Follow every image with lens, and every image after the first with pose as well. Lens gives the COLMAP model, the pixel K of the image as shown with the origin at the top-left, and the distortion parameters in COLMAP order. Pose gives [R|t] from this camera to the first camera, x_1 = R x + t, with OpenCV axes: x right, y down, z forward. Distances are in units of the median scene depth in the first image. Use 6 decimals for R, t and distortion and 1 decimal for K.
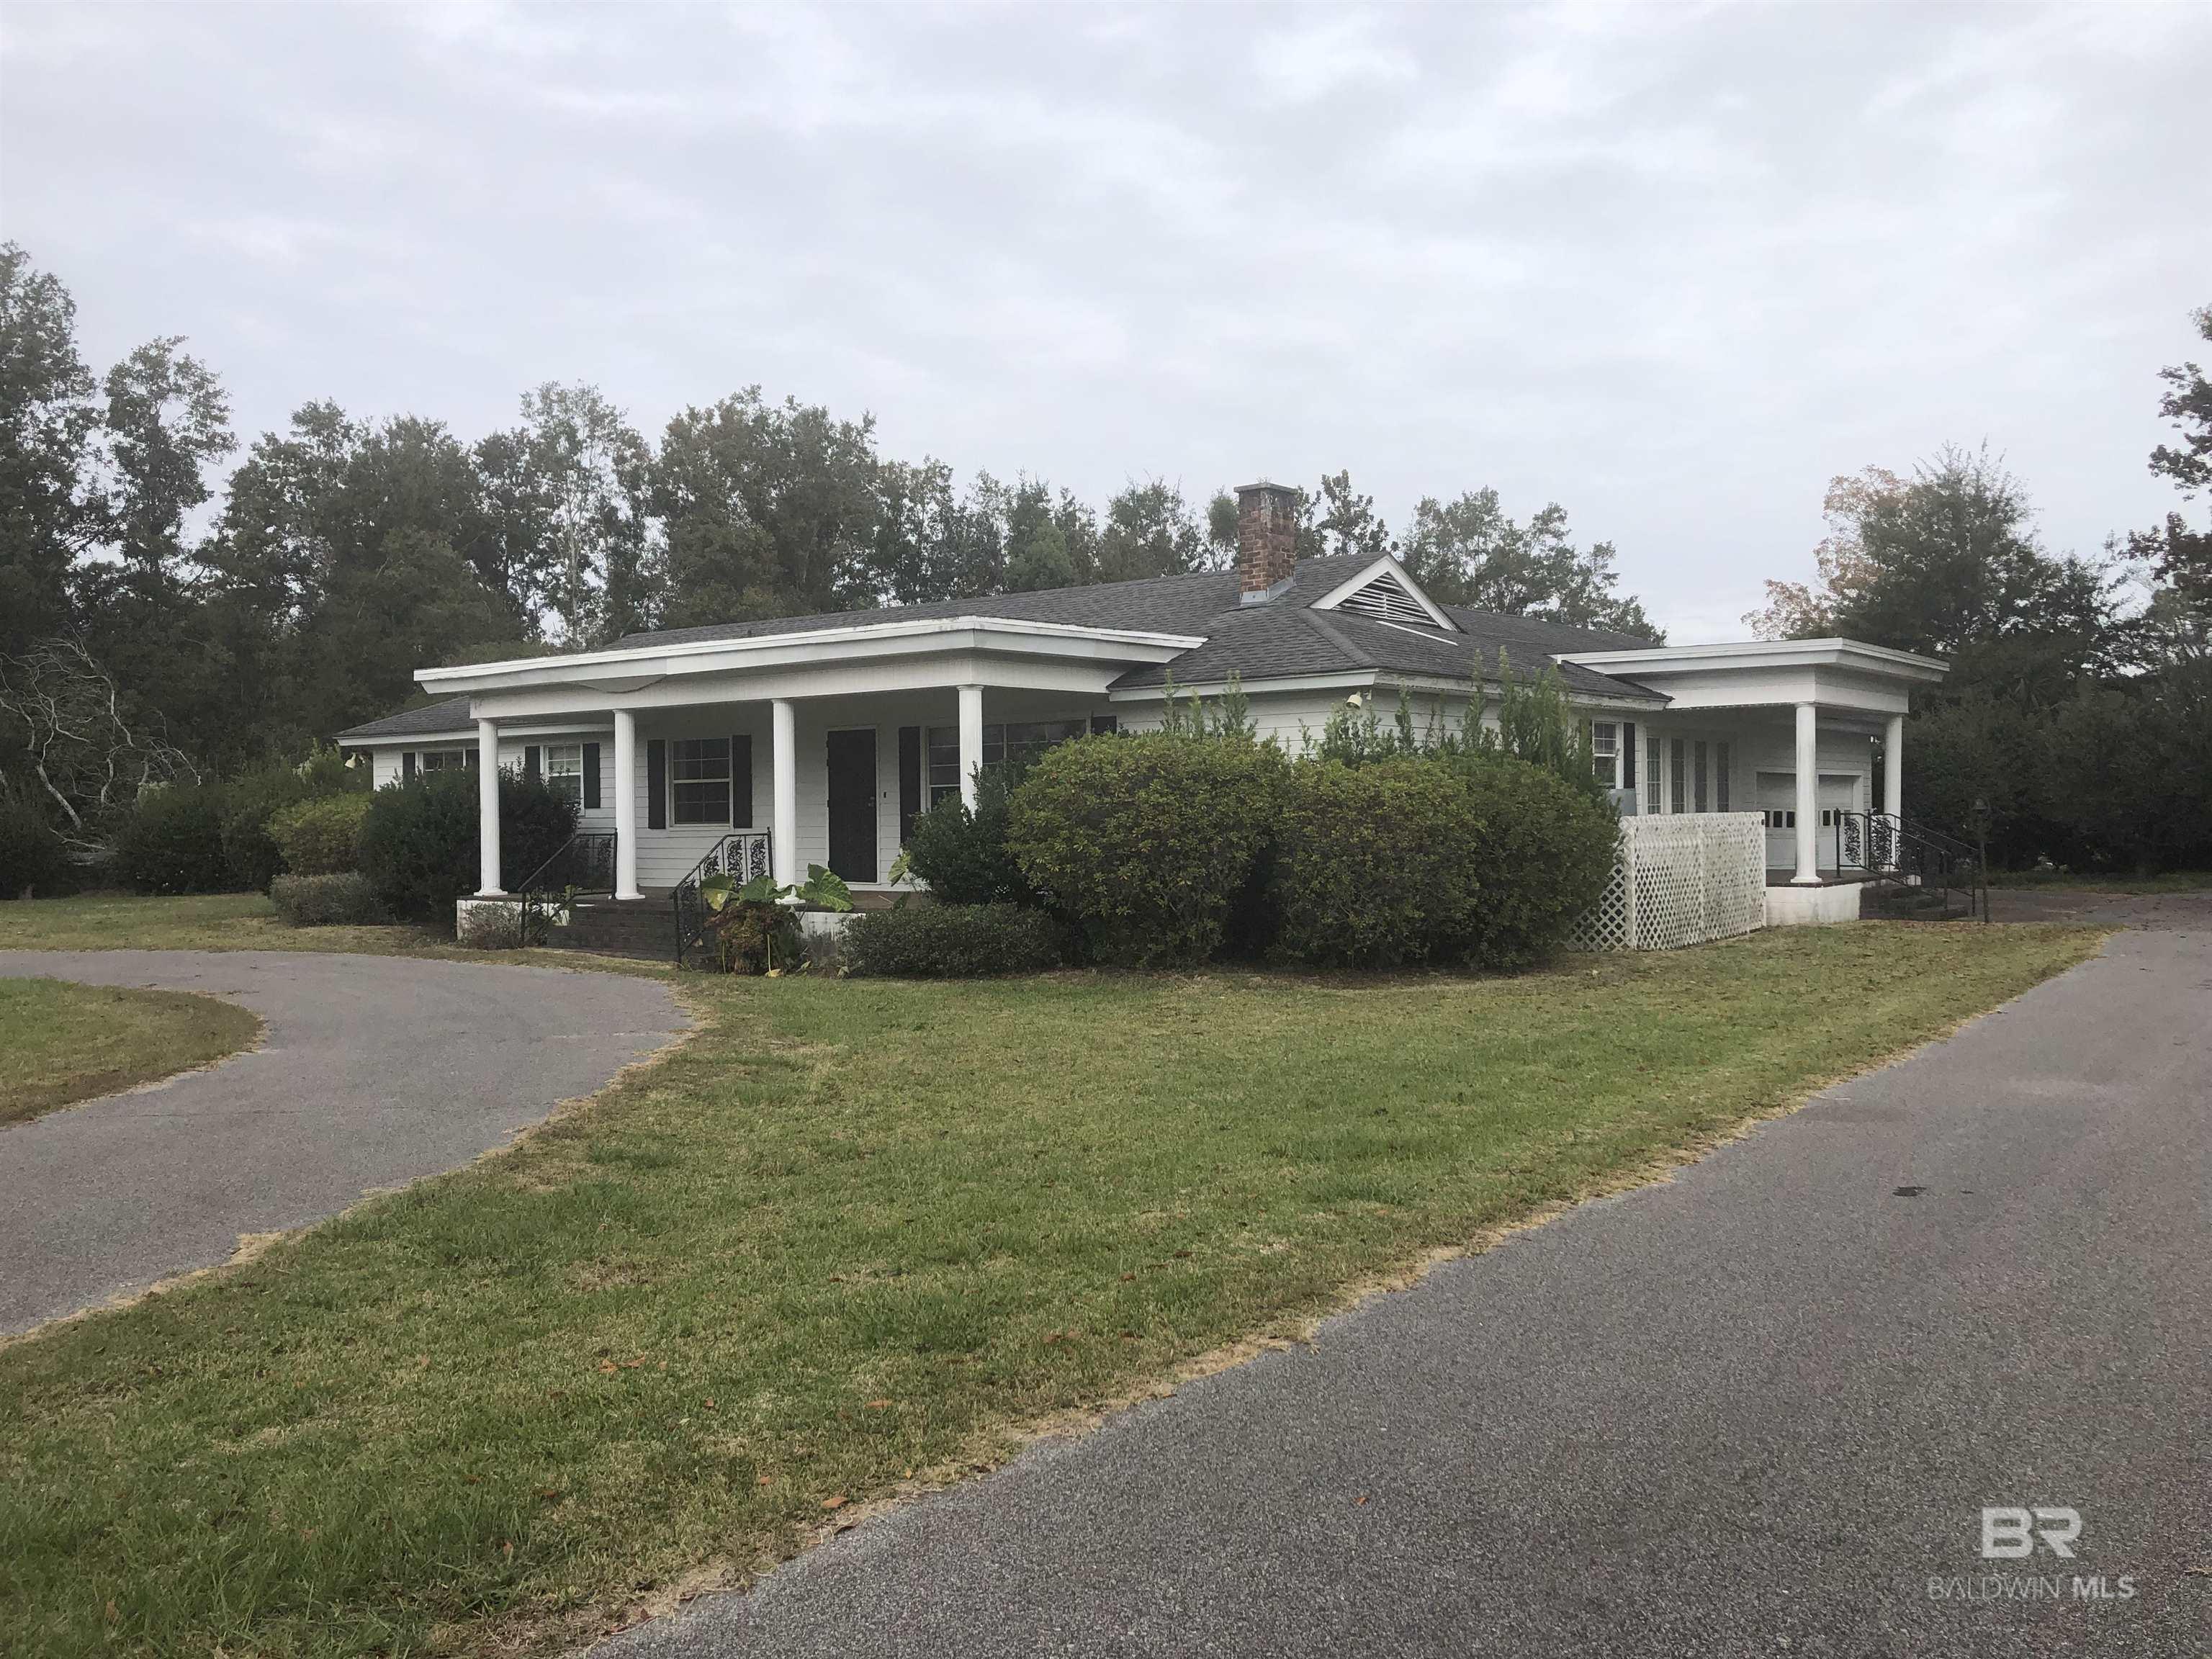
lens RADIAL K [[1827.1, 0, 1112.6], [0, 1827.1, 833.3], [0, 0, 1]] dist [0.007740, -0.006049]
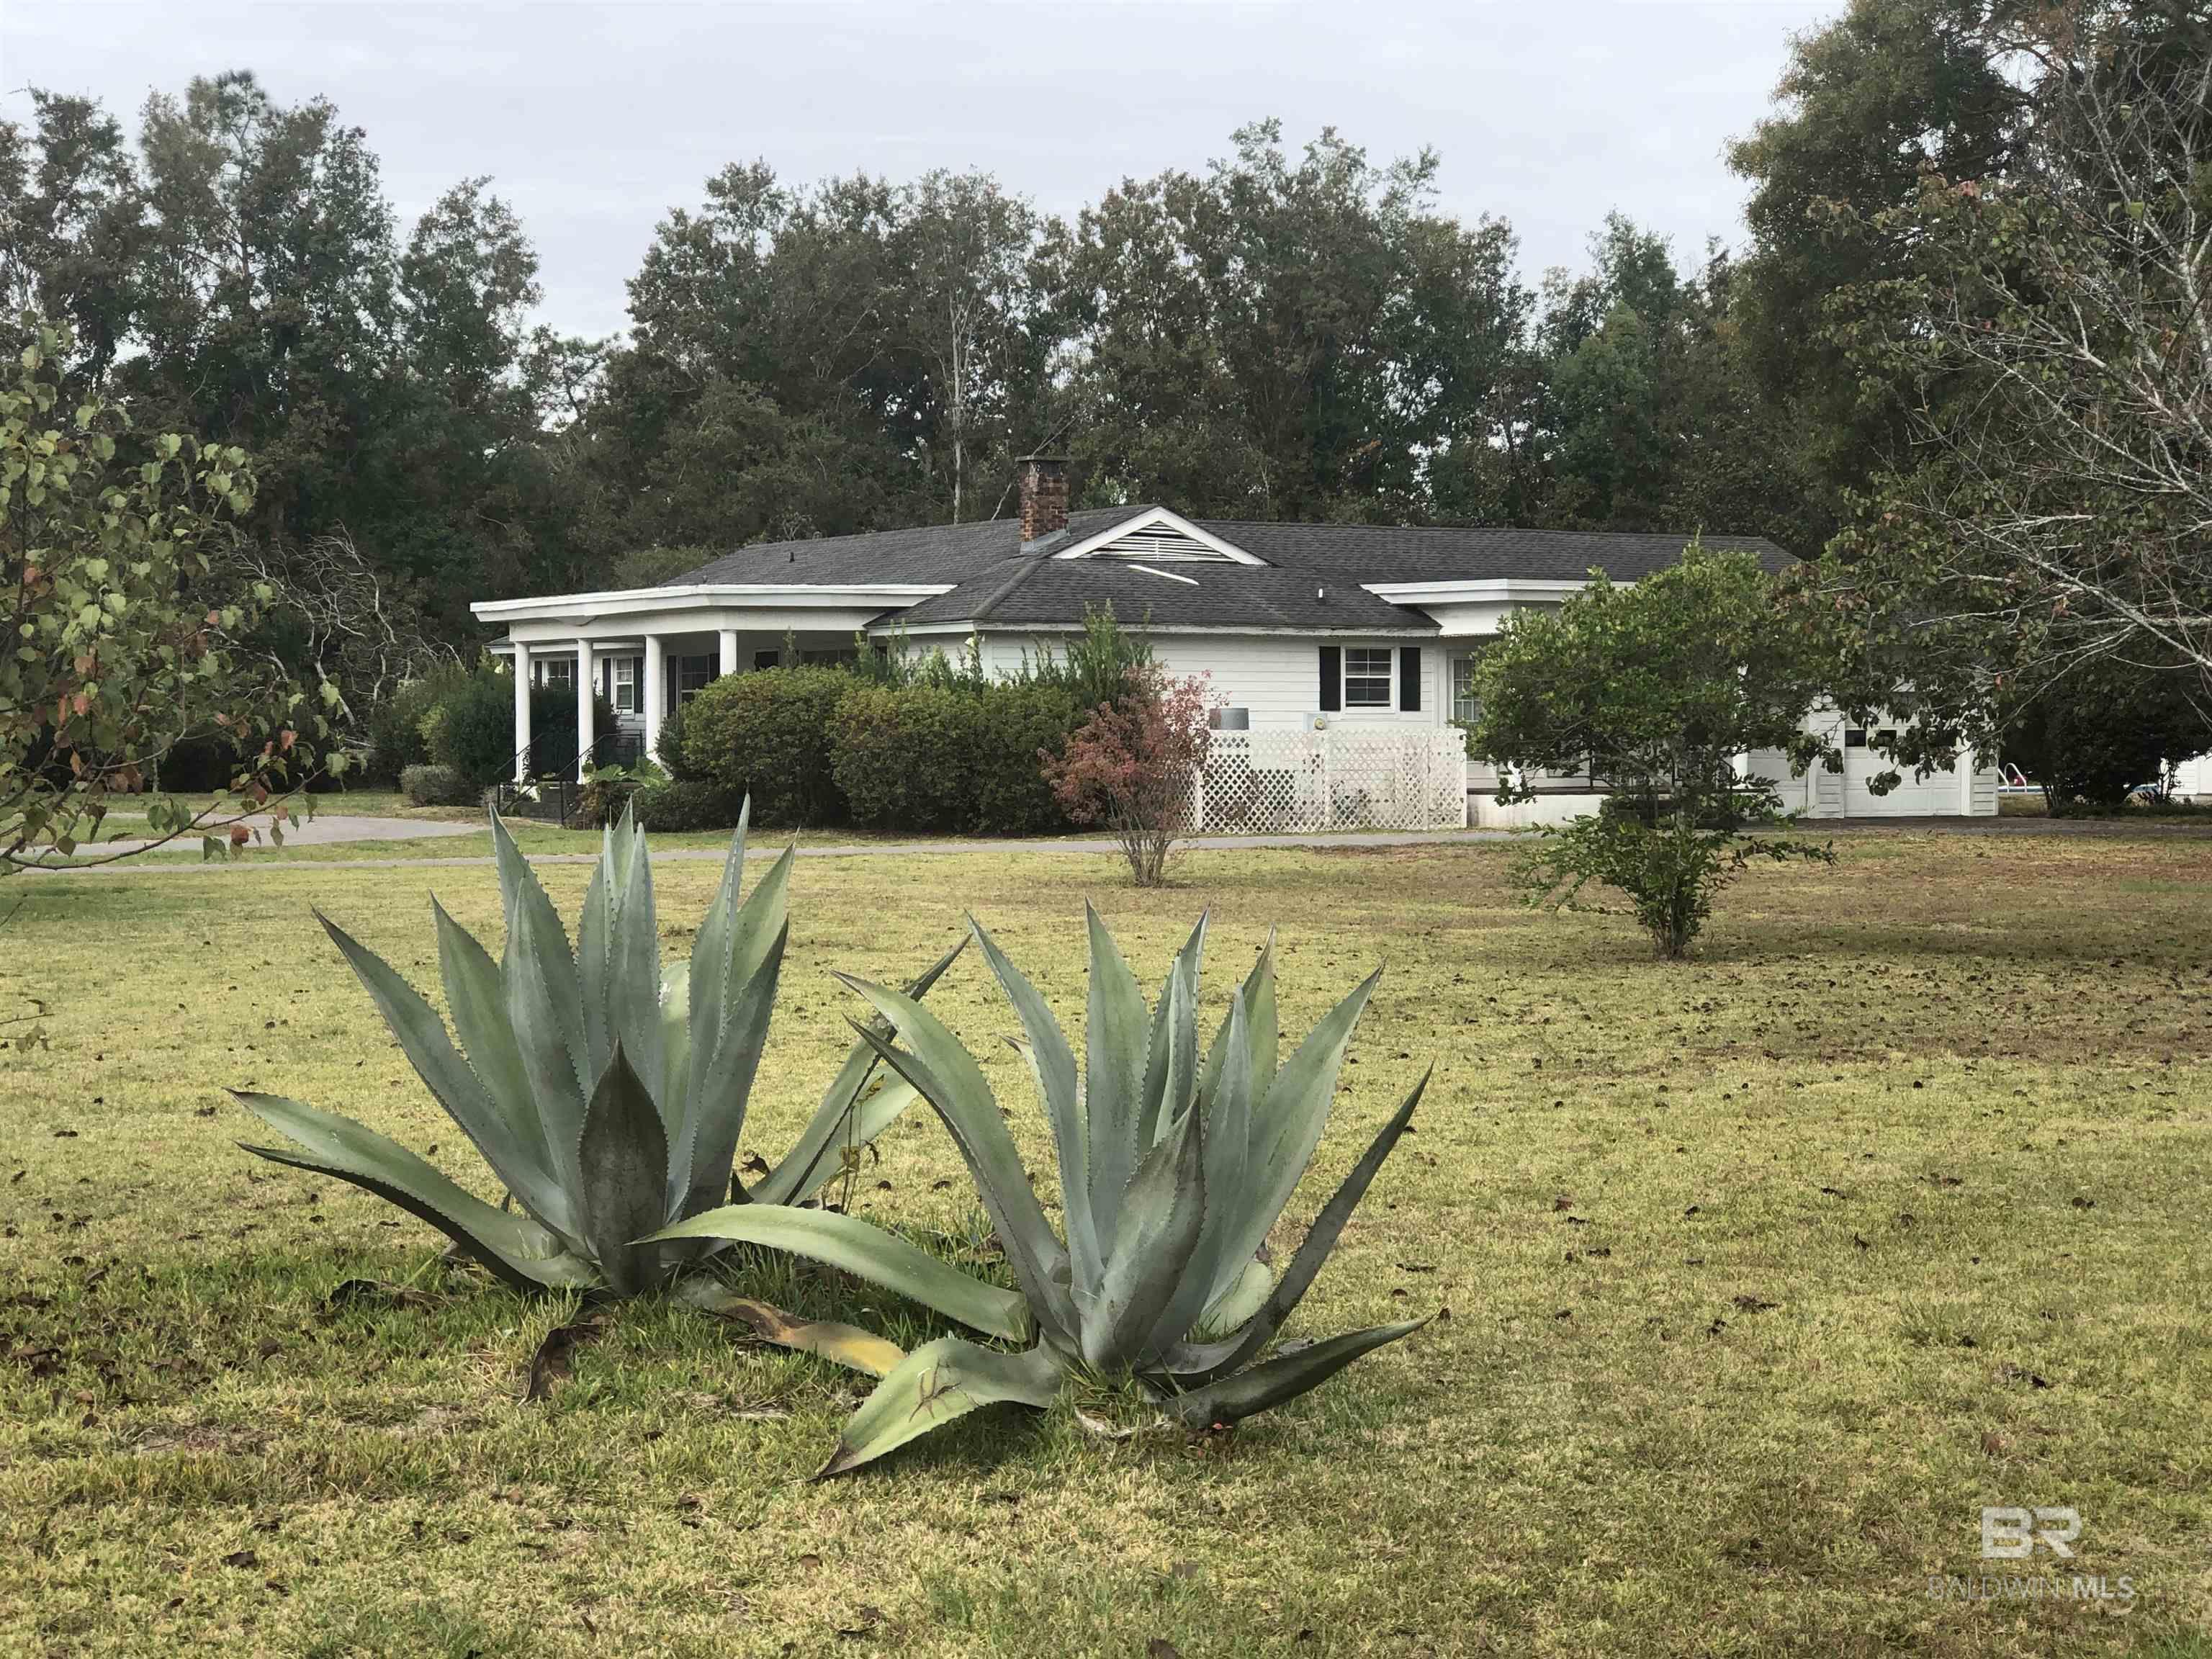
lens RADIAL K [[3818.4, 0, 1105.2], [0, 3818.4, 827.8], [0, 0, 1]] dist [-0.046901, 0.000000]
pose [[0.920083, 0.022718, -0.391065, 0.520937], [-0.016286, 0.999672, 0.019756, 0.003260], [0.391385, -0.011808, 0.920151, -0.616531]]
